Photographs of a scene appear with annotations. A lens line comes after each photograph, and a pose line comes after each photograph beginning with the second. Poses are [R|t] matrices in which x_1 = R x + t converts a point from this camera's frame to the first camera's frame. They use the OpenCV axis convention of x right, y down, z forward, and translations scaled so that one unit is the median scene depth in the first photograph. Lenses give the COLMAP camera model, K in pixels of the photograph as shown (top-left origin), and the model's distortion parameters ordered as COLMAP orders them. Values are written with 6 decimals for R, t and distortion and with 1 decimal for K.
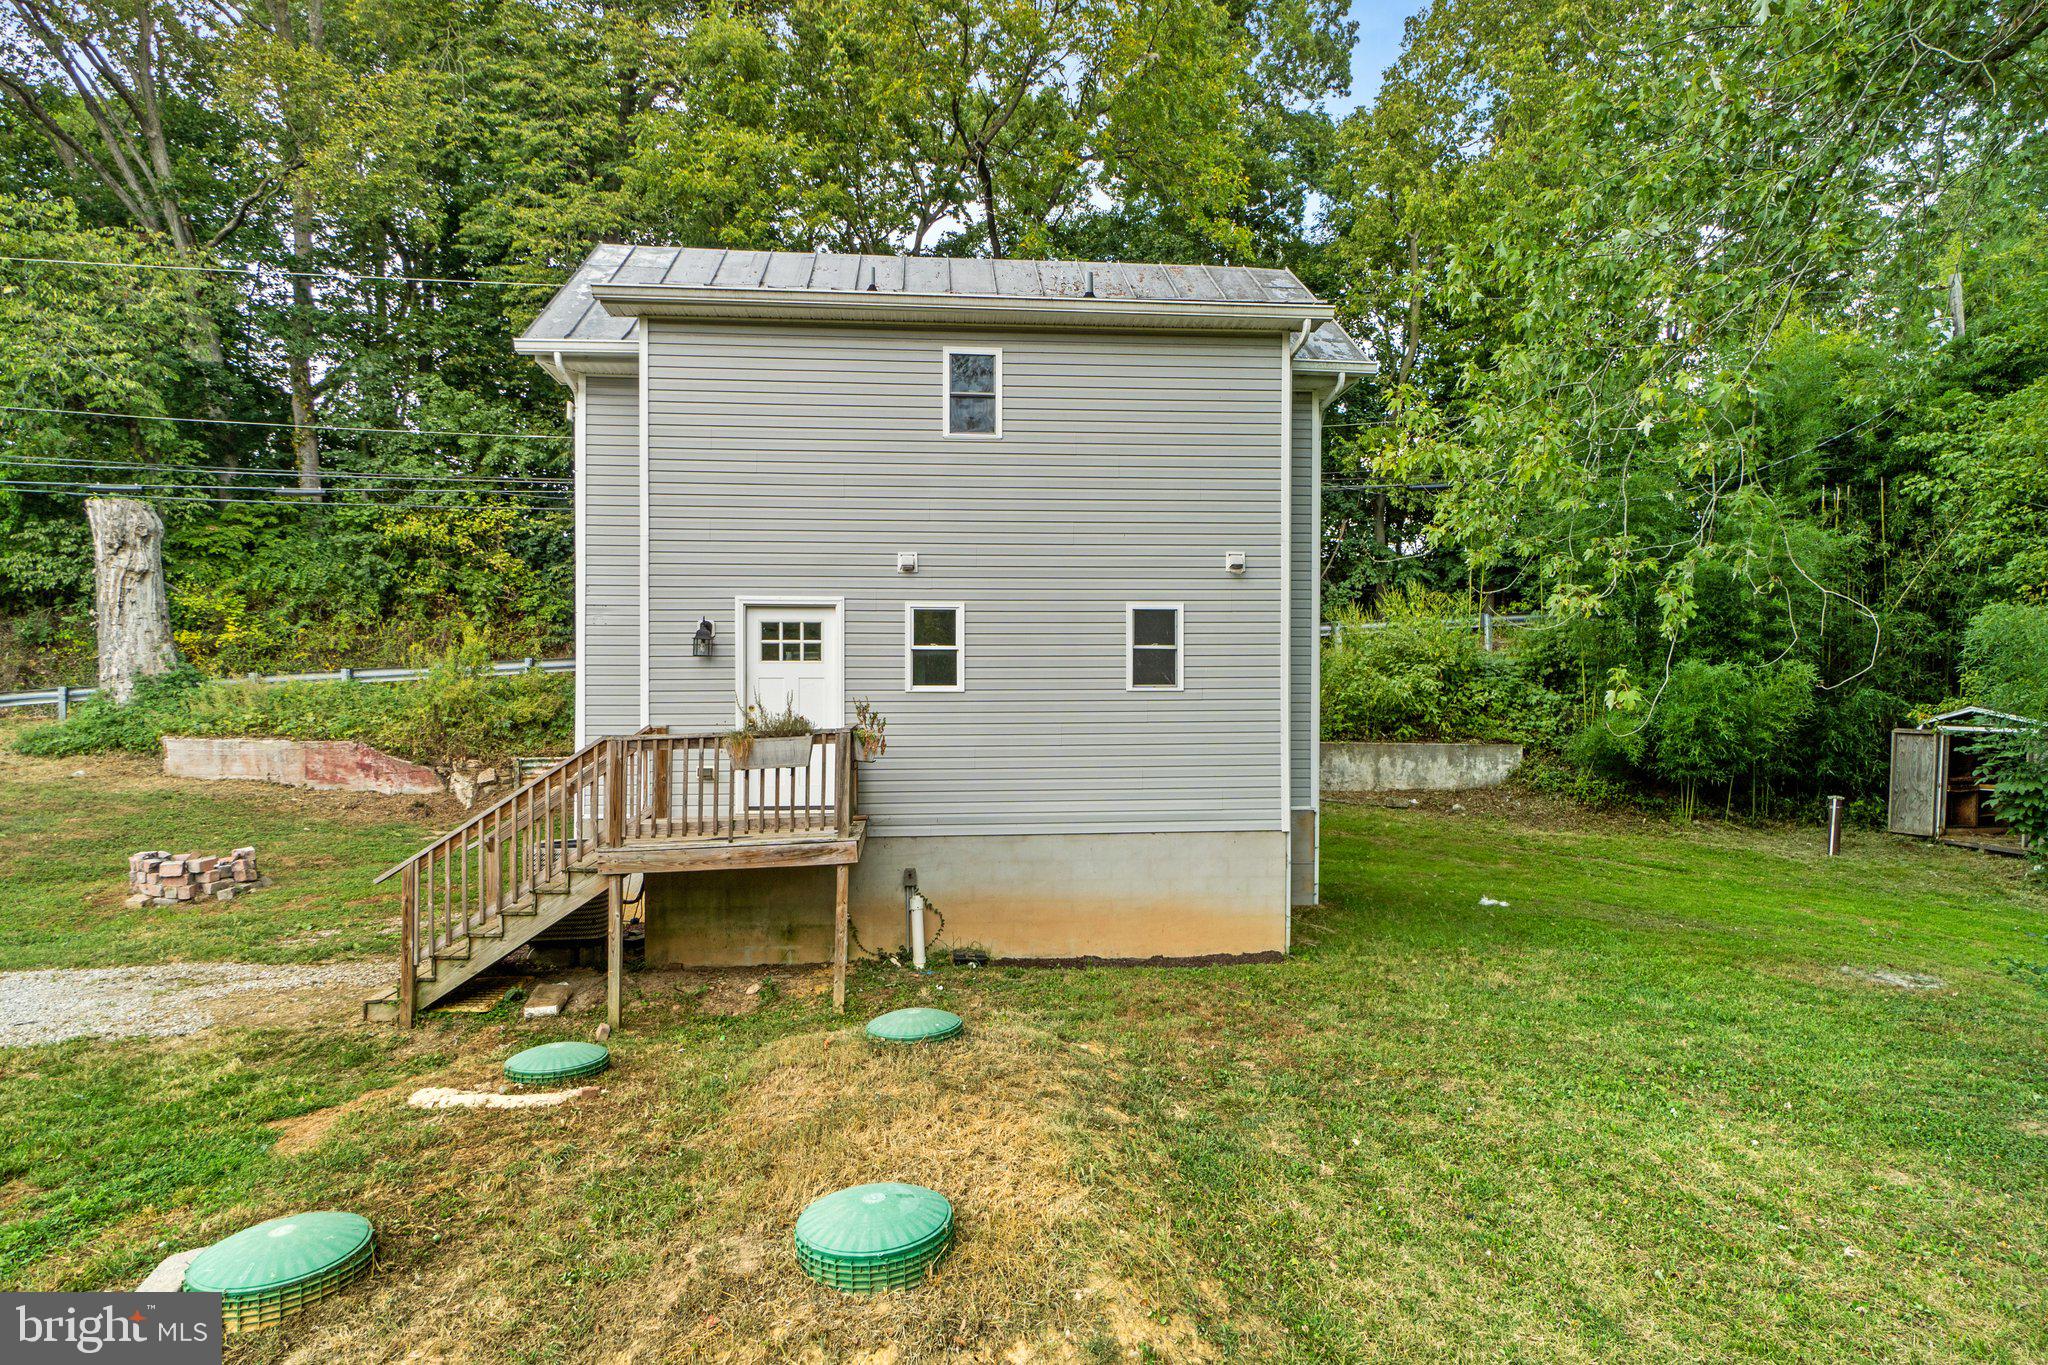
lens RADIAL K [[972.3, 0, 1024.0], [0, 972.3, 682.5], [0, 0, 1]] dist [0.001396, -0.000670]
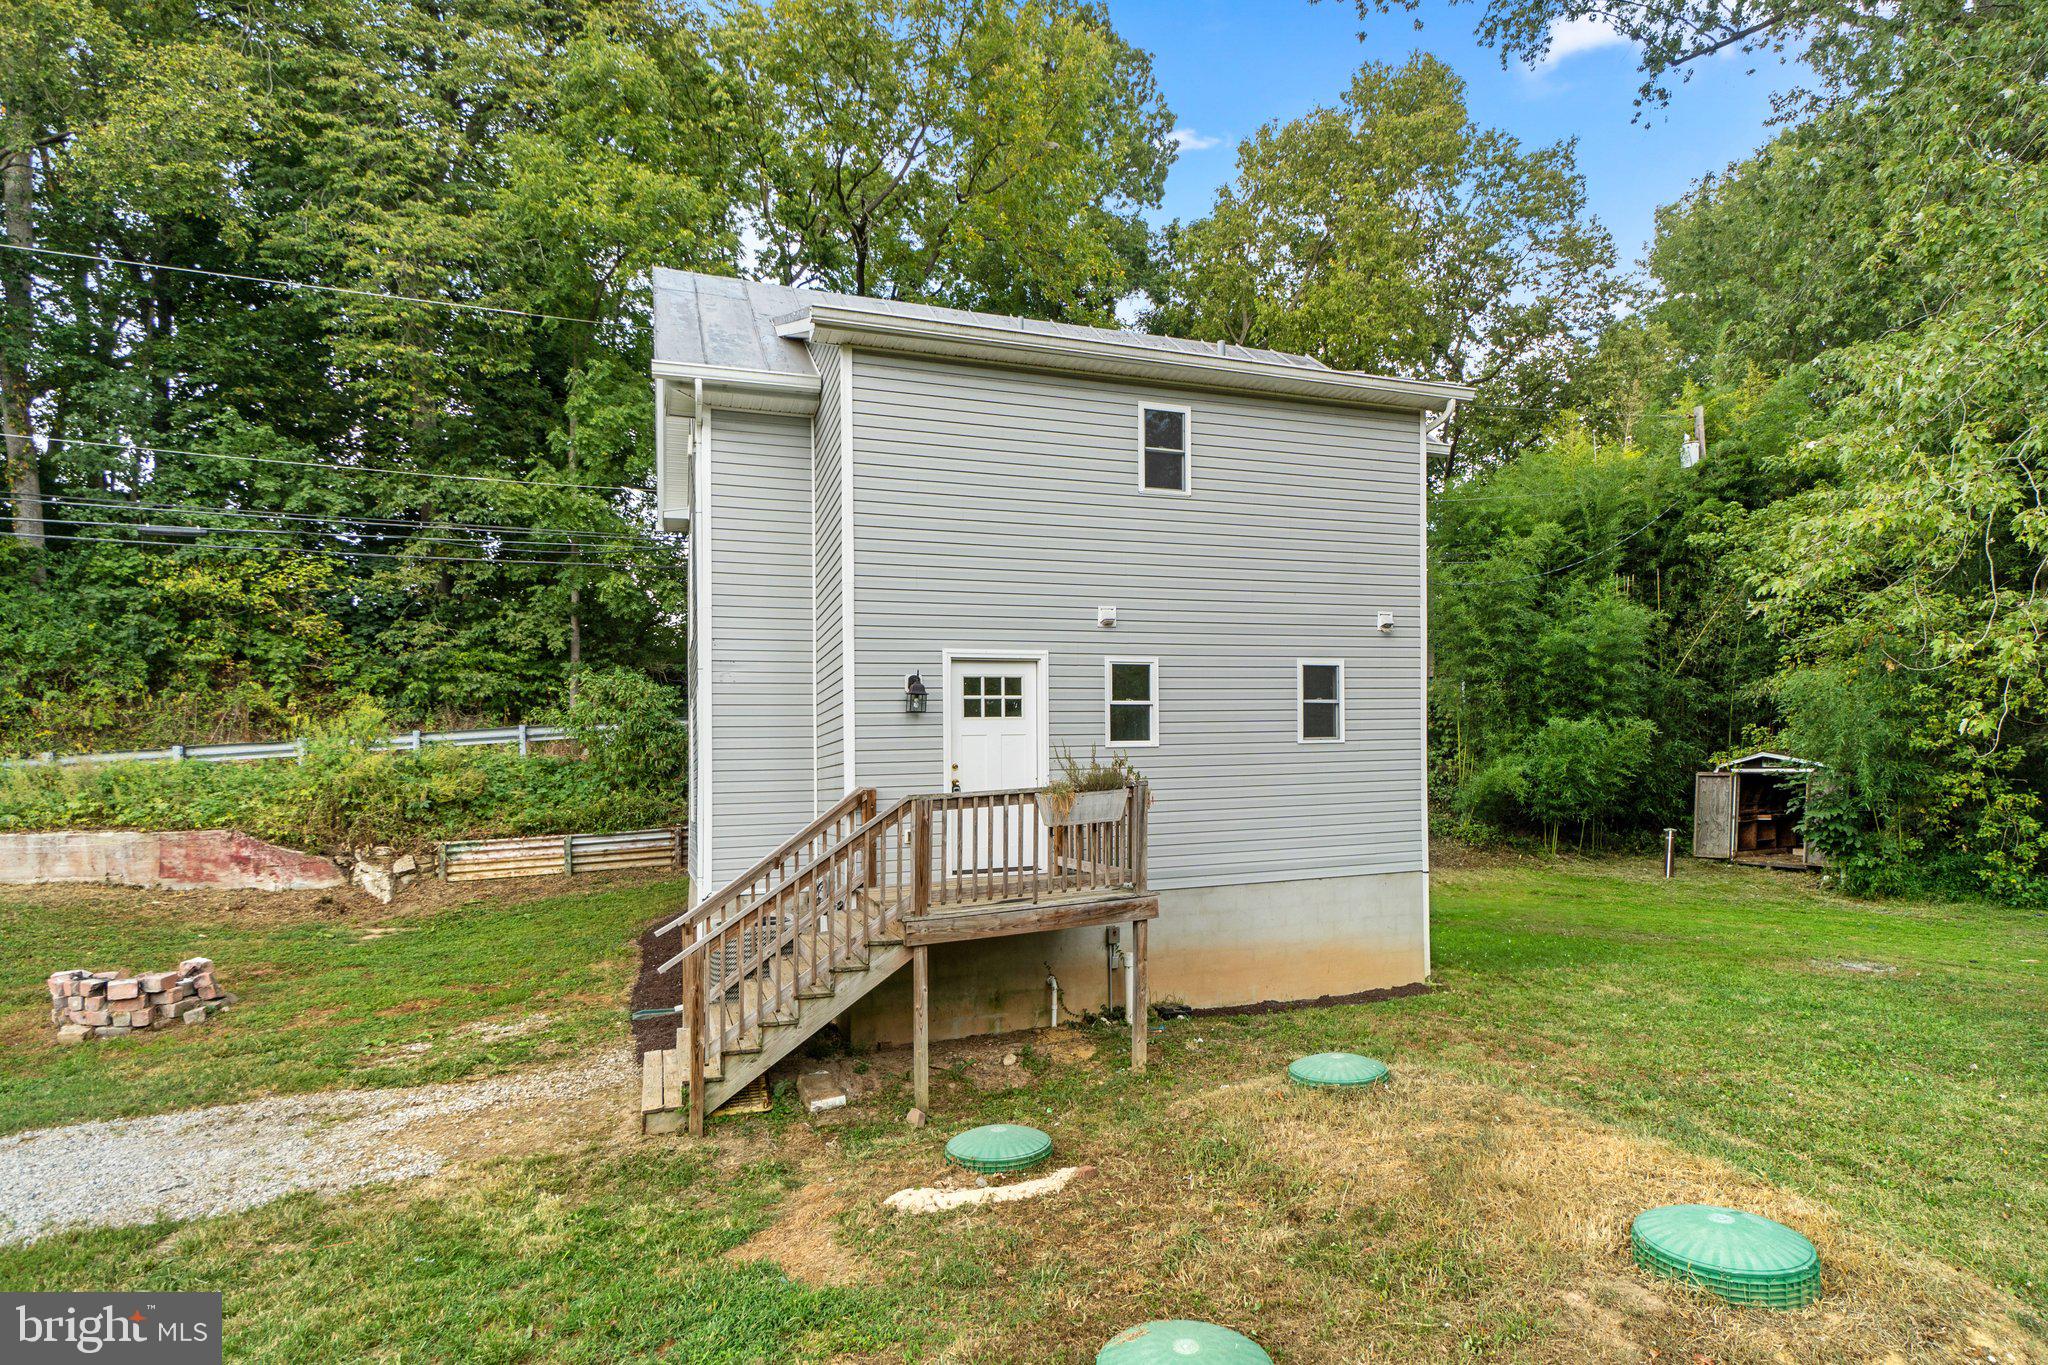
lens RADIAL K [[944.5, 0, 1029.6], [0, 944.5, 750.6], [0, 0, 1]] dist [0.000712, -0.000210]
pose [[0.971713, -0.017993, 0.235479, -0.329789], [0.019039, 0.999816, -0.002170, 0.010425], [-0.235396, 0.006592, 0.971877, 0.065773]]
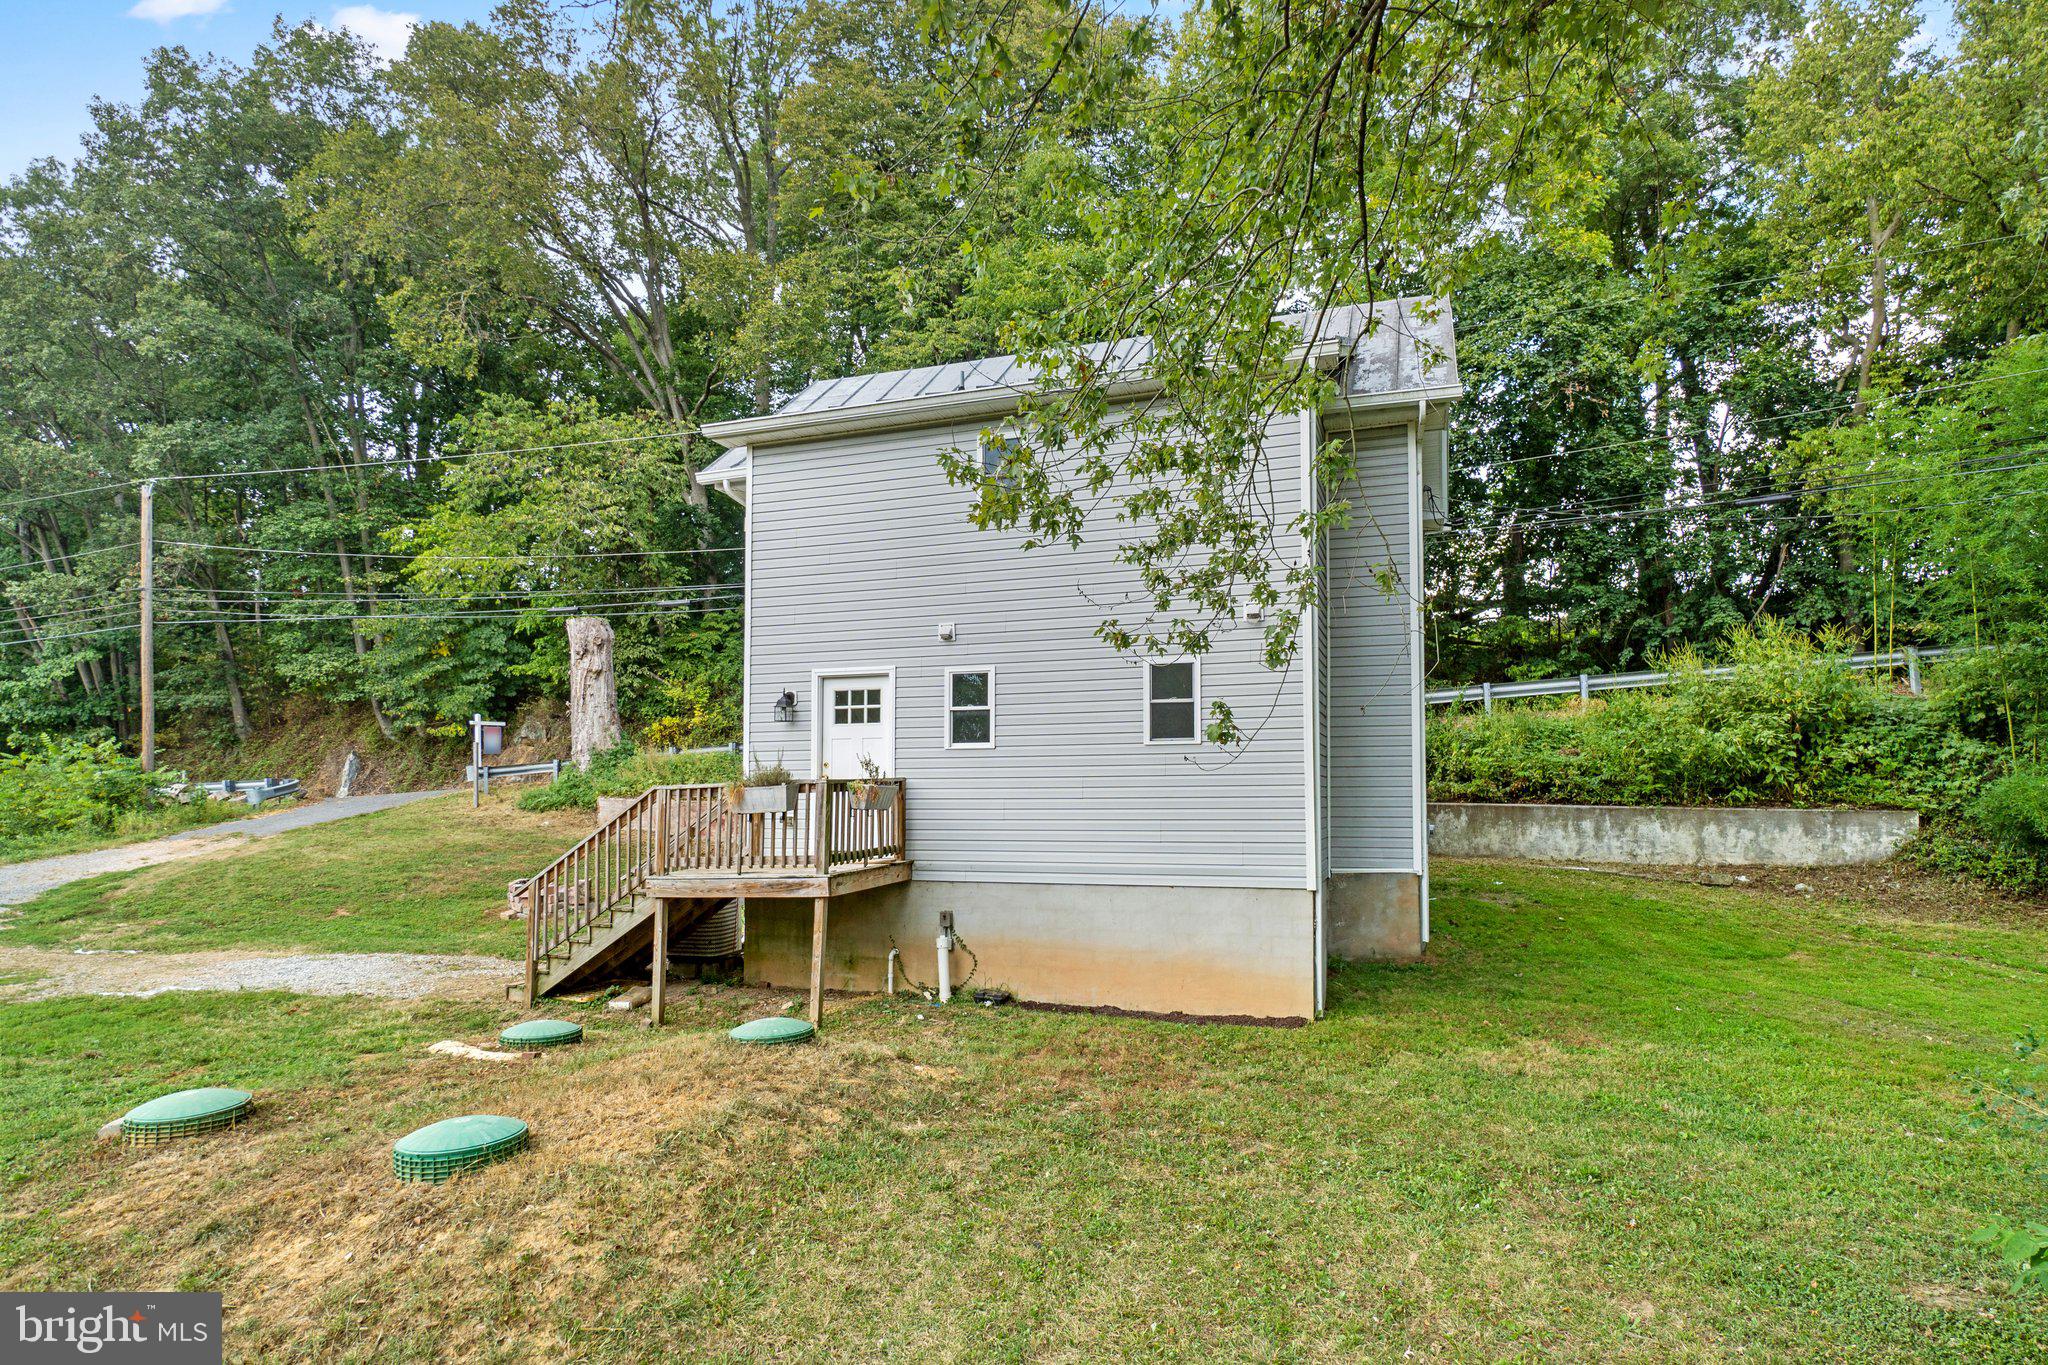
lens RADIAL K [[993.8, 0, 1109.9], [0, 993.8, 702.5], [0, 0, 1]] dist [-0.003221, -0.000258]
pose [[0.929596, -0.033500, -0.367054, 0.363620], [0.015122, 0.998489, -0.052832, 0.015021], [0.368270, 0.043562, 0.928698, 0.015565]]
